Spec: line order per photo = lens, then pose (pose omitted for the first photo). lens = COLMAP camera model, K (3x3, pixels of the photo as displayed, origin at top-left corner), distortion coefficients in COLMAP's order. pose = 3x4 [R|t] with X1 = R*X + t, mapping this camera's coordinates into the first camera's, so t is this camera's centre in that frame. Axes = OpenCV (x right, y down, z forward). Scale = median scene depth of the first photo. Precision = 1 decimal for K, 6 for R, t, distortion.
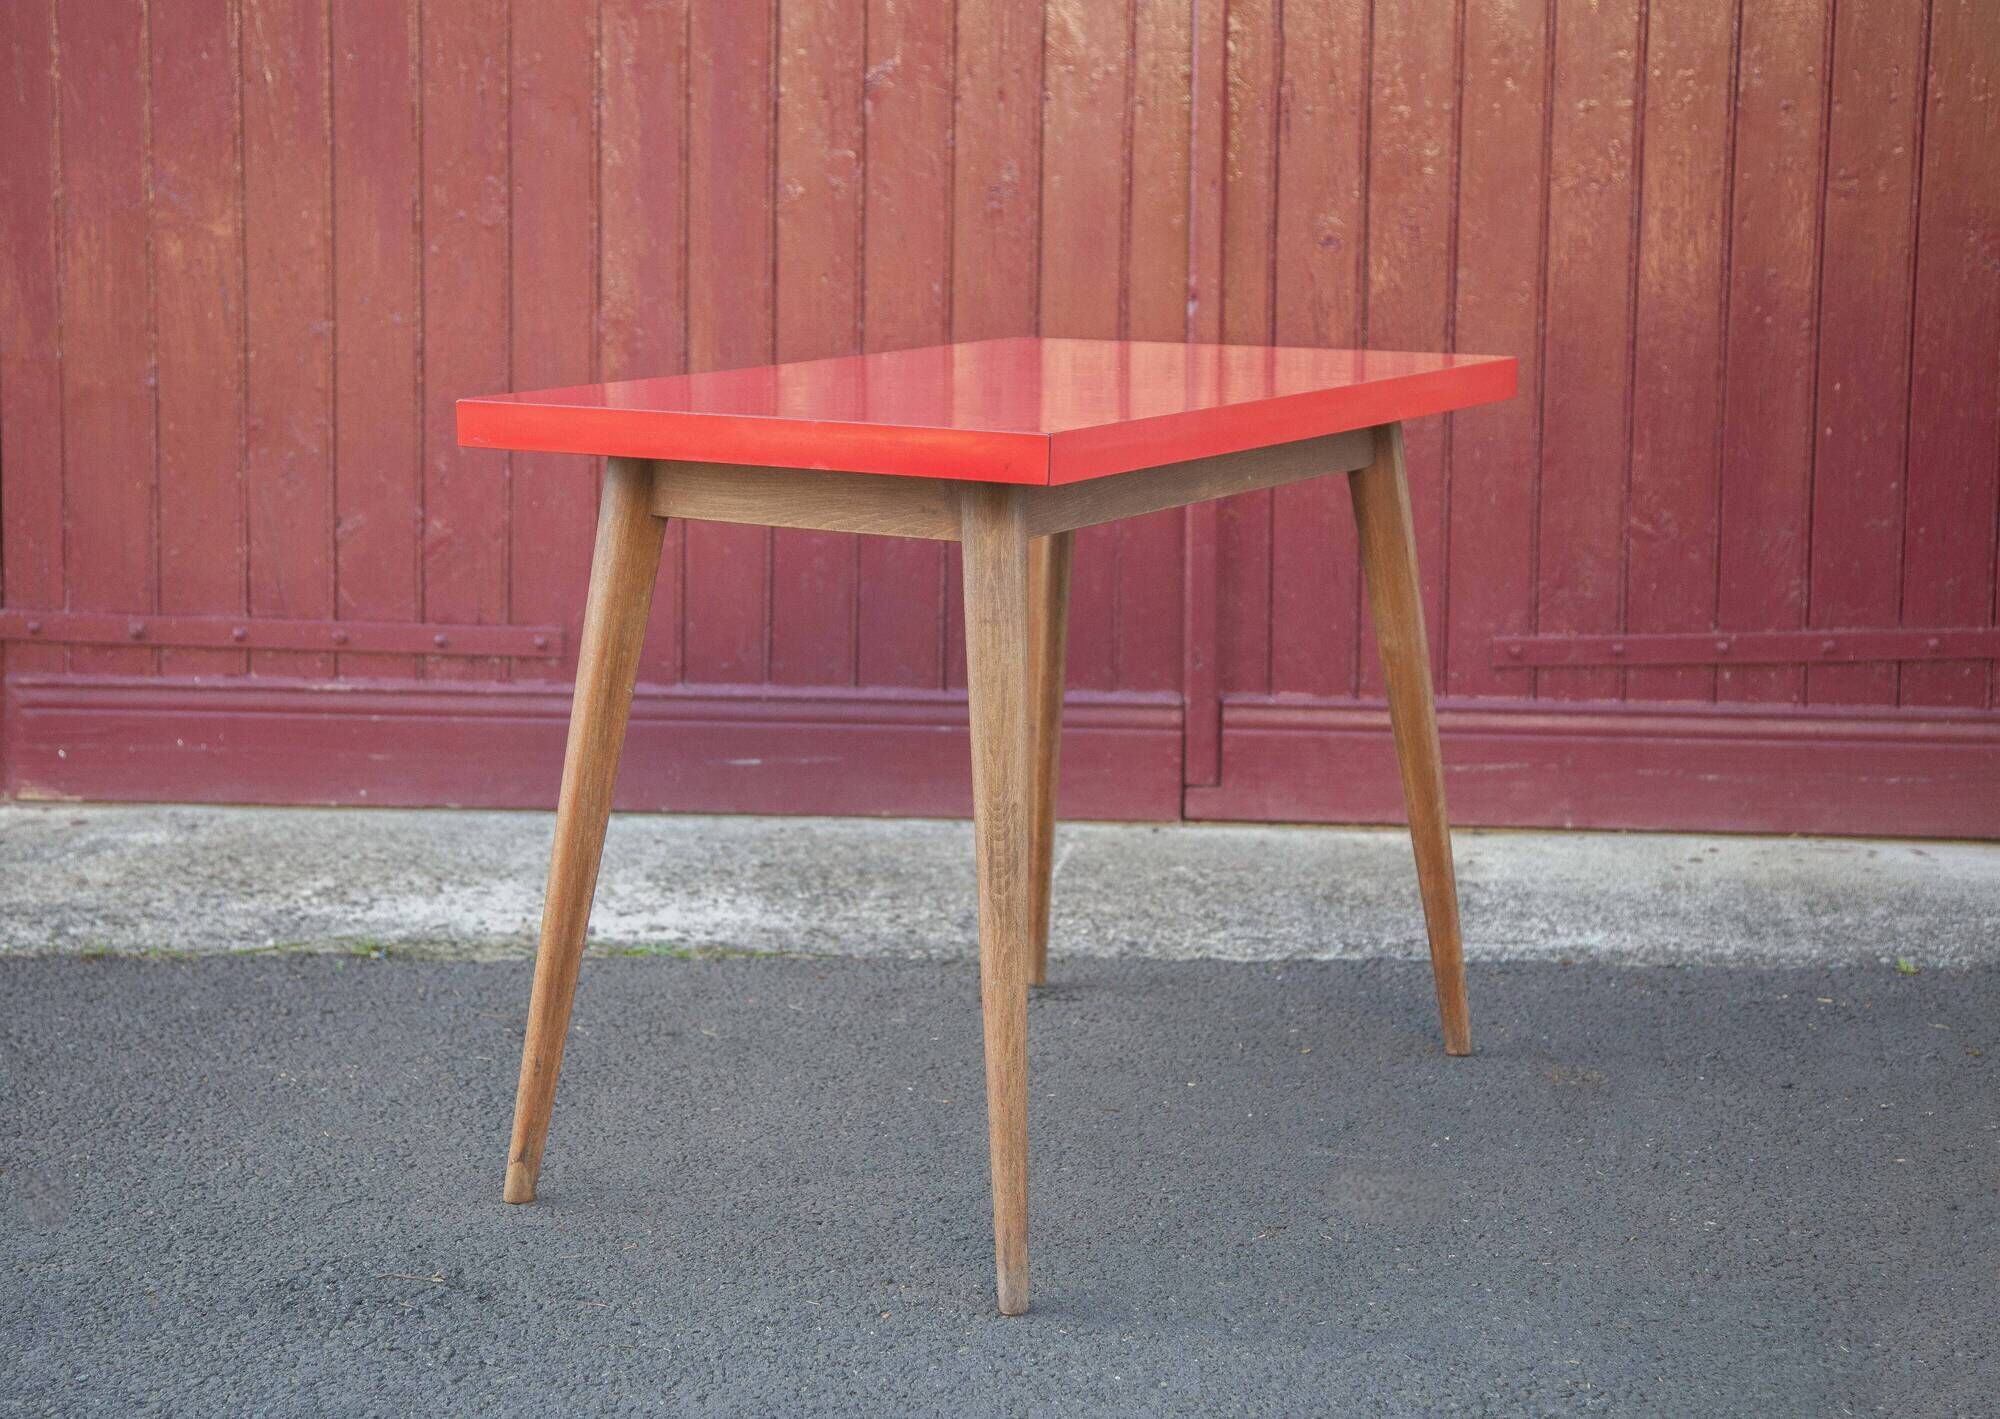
lens RADIAL K [[3500.1, 0, 918.9], [0, 3500.1, 677.6], [0, 0, 1]] dist [0.138908, 0.000000]
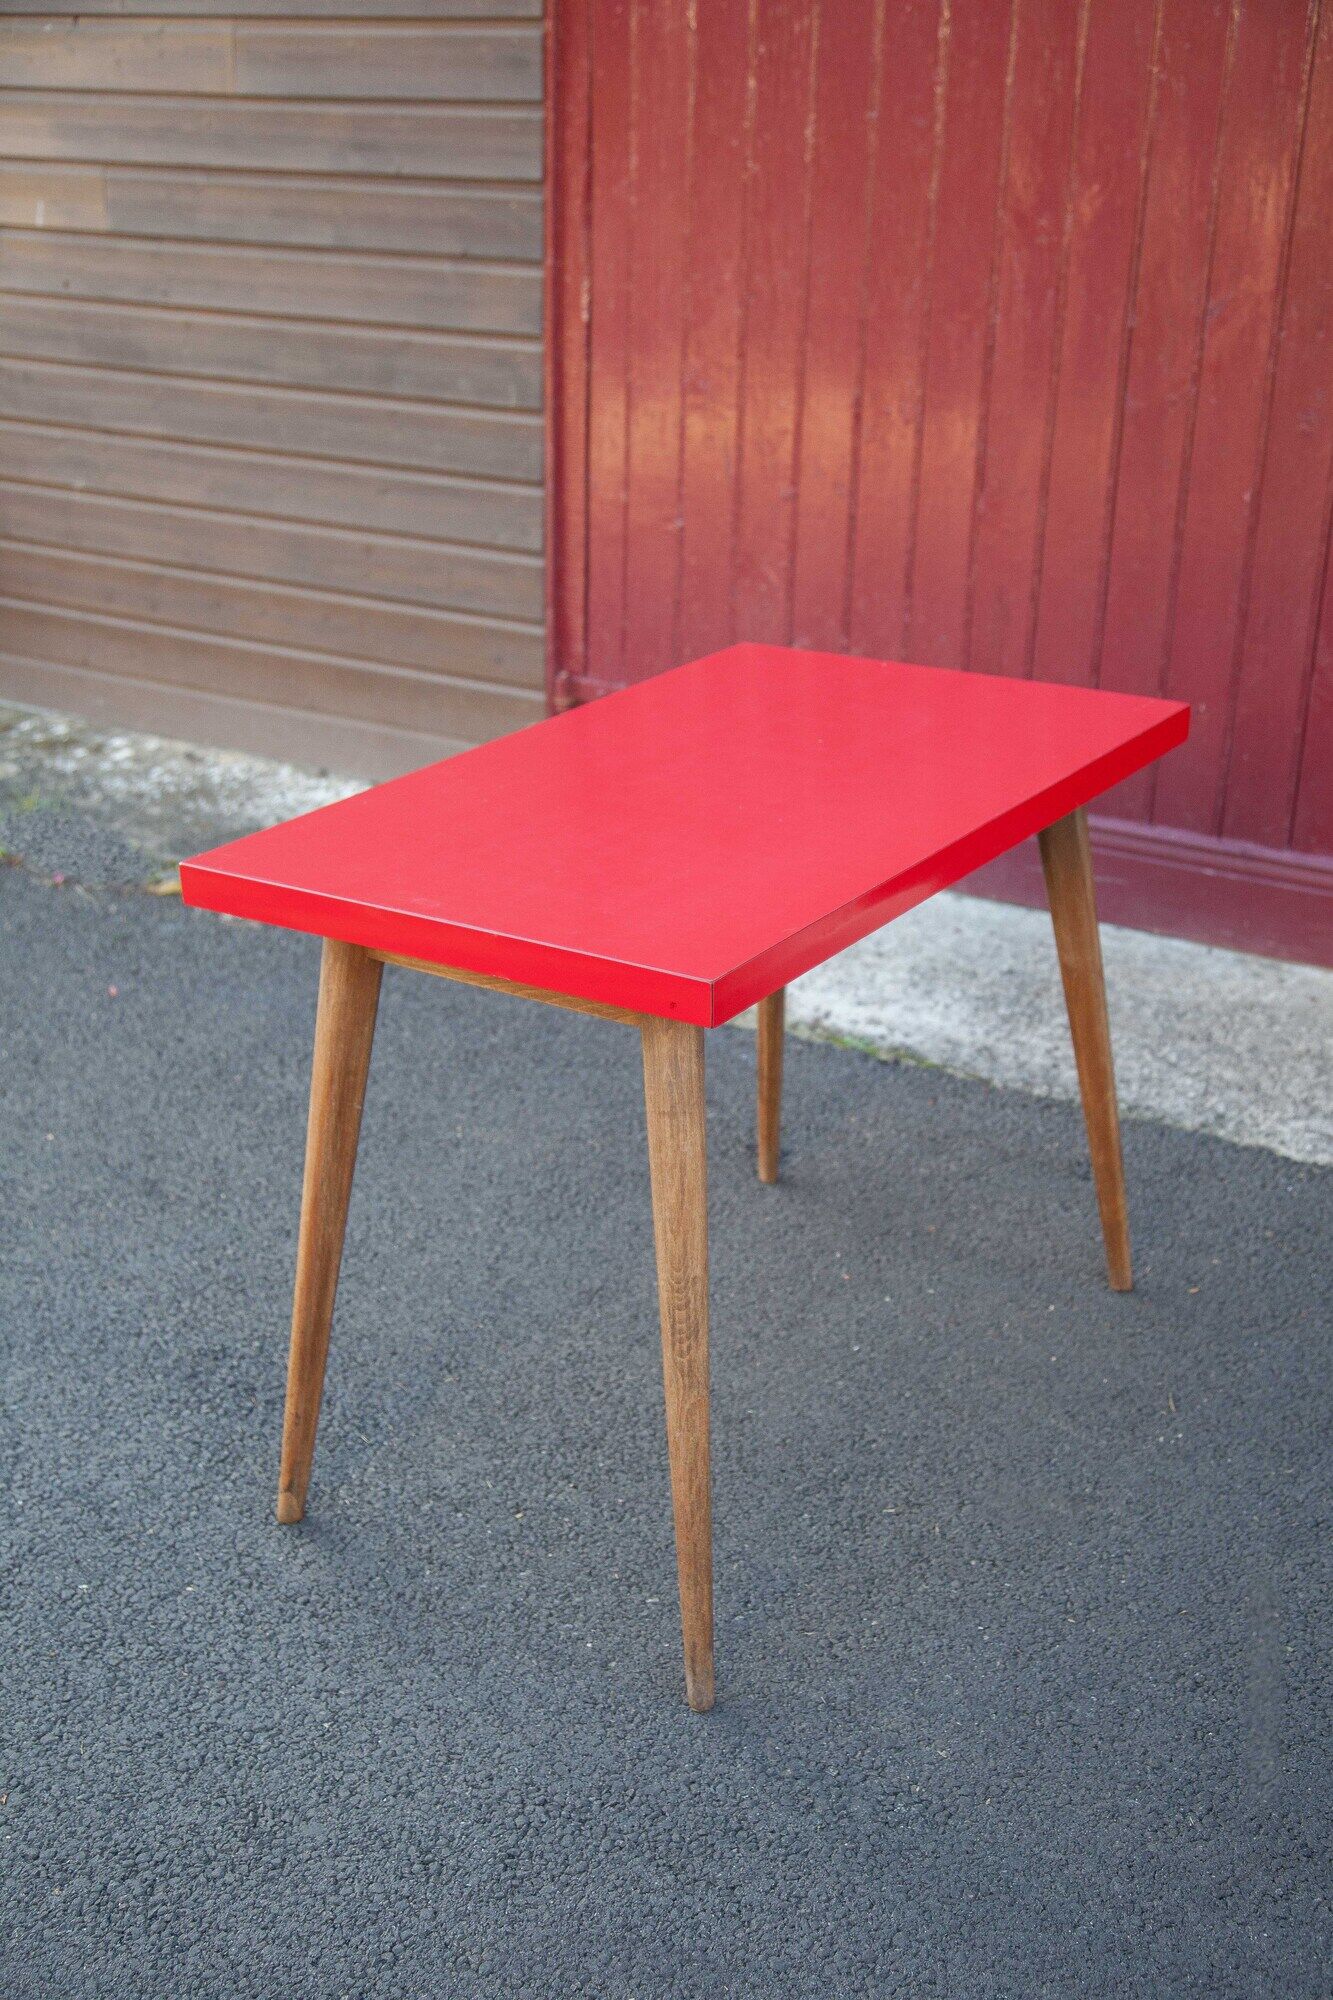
lens RADIAL K [[2379.2, 0, 637.3], [0, 2379.2, 995.0], [0, 0, 1]] dist [0.065991, 0.000000]
pose [[0.837852, 0.184898, -0.513630, 0.296078], [-0.060707, 0.966615, 0.248937, -0.148937], [0.542511, -0.177392, 0.821105, 0.233697]]
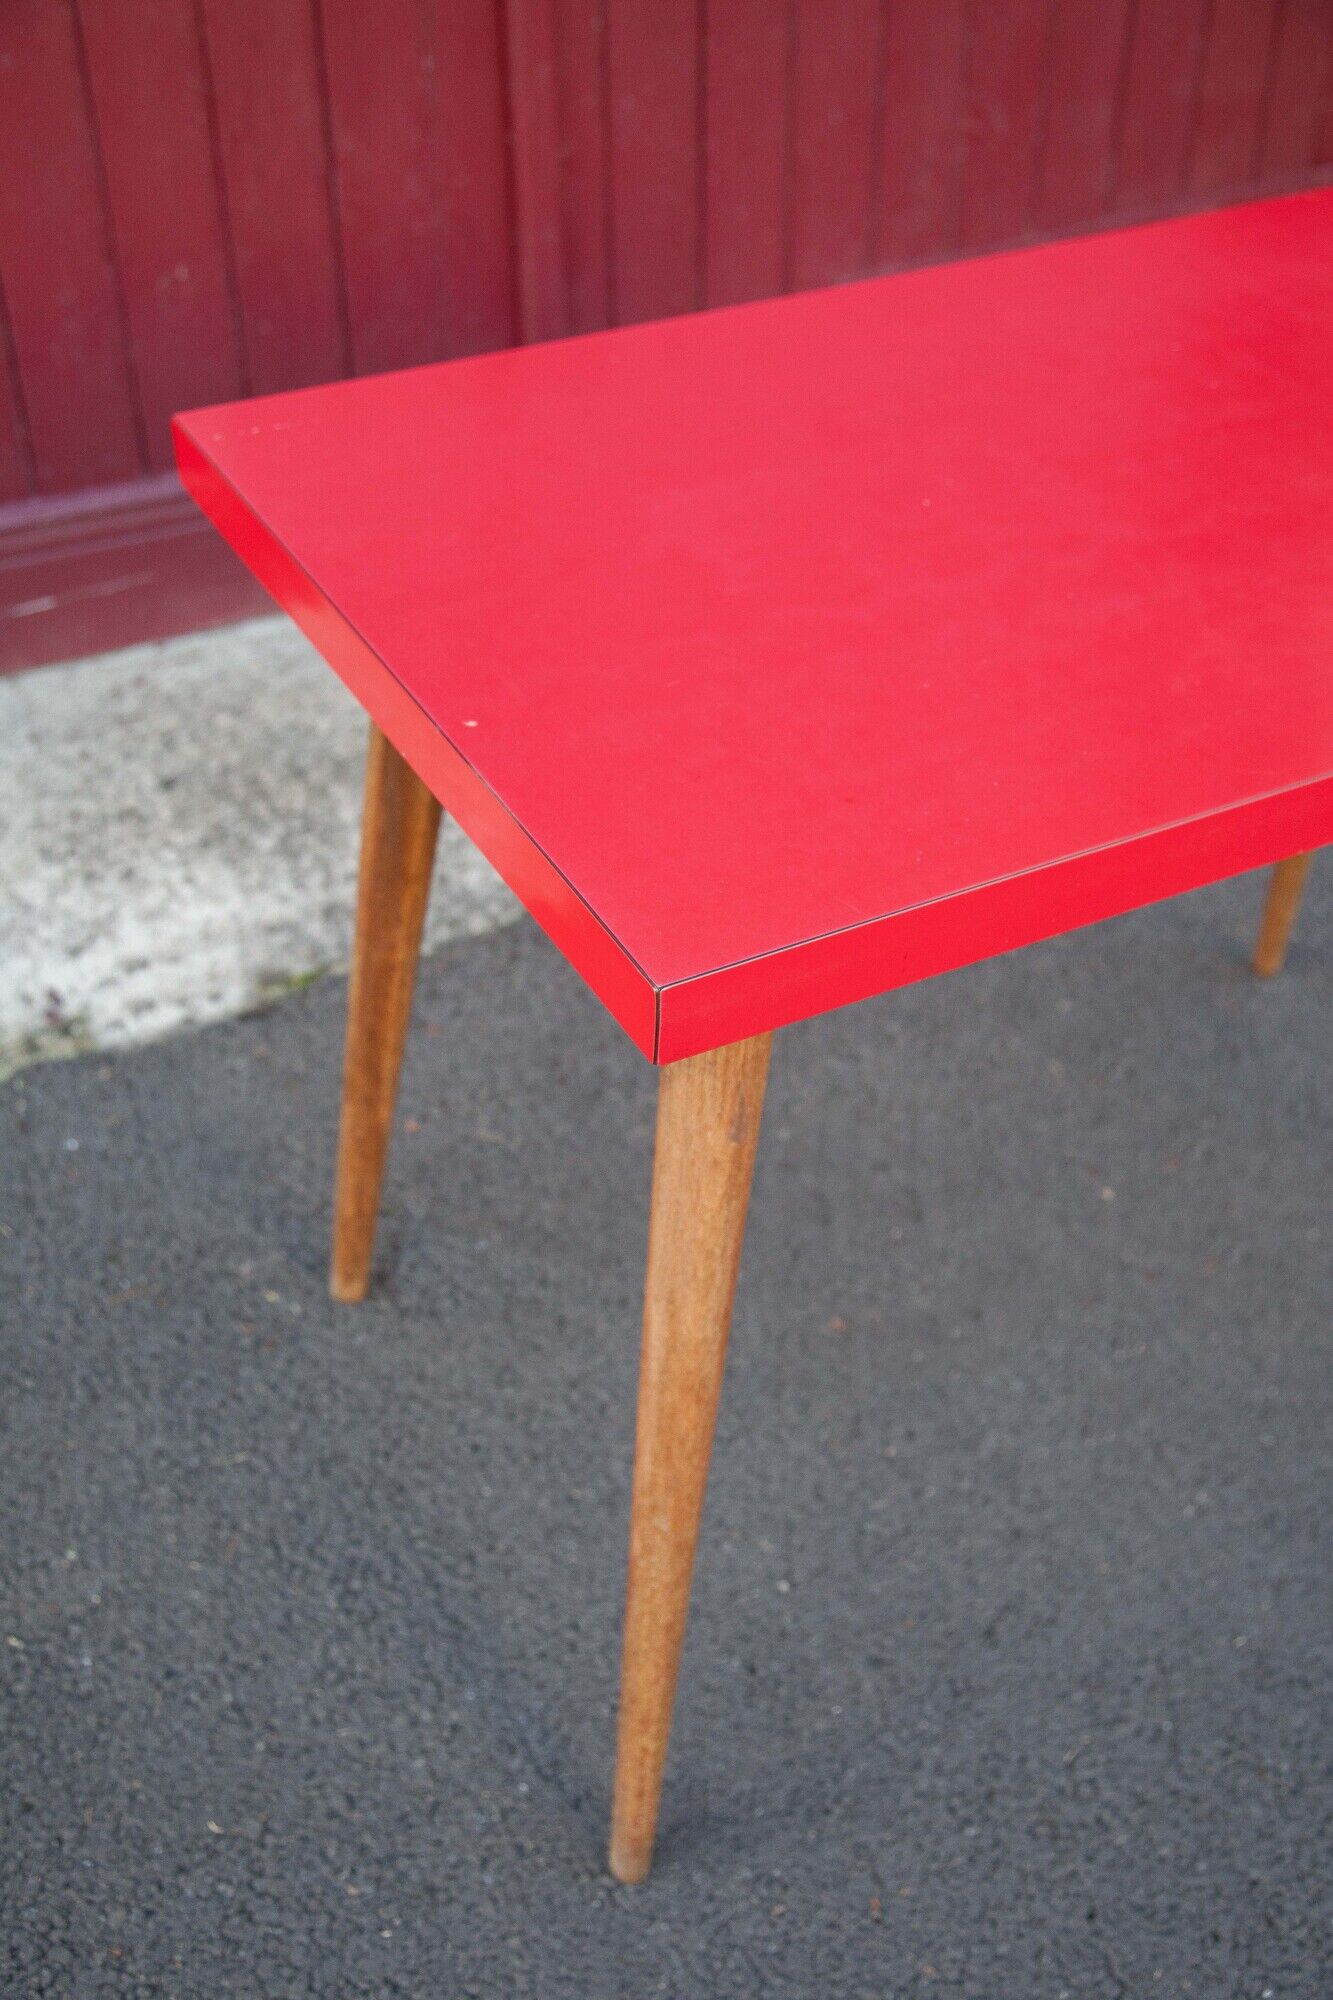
lens RADIAL K [[2162.7, 0, 659.9], [0, 2162.7, 1009.5], [0, 0, 1]] dist [0.041328, 0.000000]
pose [[0.856912, -0.311190, 0.410928, -0.171876], [0.054849, 0.847725, 0.527593, -0.161324], [-0.512536, -0.429562, 0.743494, 0.579719]]
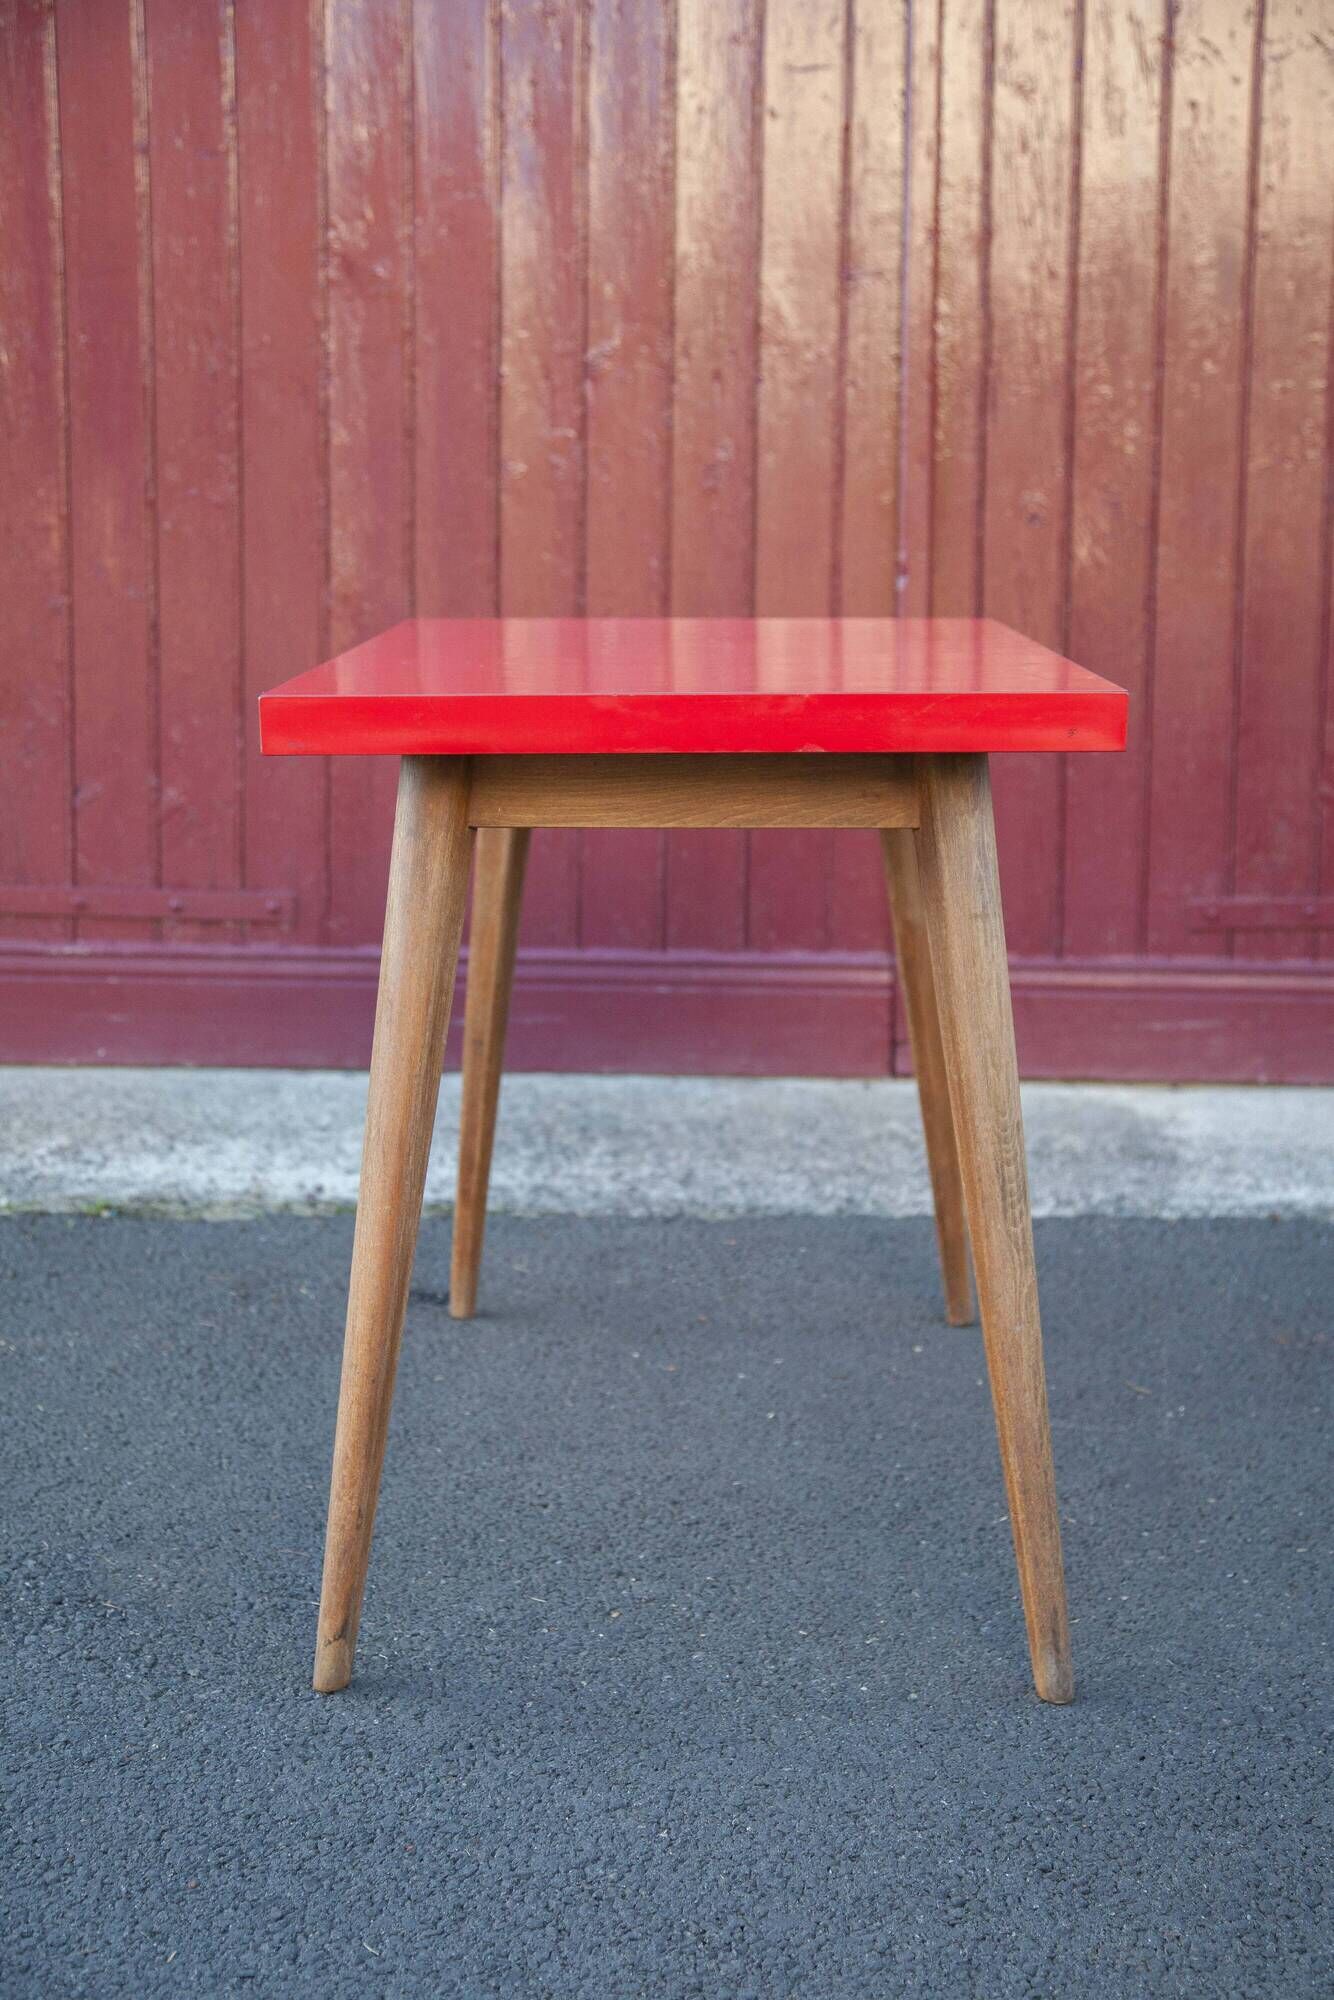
lens RADIAL K [[2947.7, 0, 671.3], [0, 2947.7, 978.9], [0, 0, 1]] dist [0.128067, 0.000000]
pose [[0.999871, -0.002160, 0.015909, -0.004559], [0.001938, 0.999901, 0.013971, -0.000784], [-0.015937, -0.013938, 0.999776, 0.137197]]
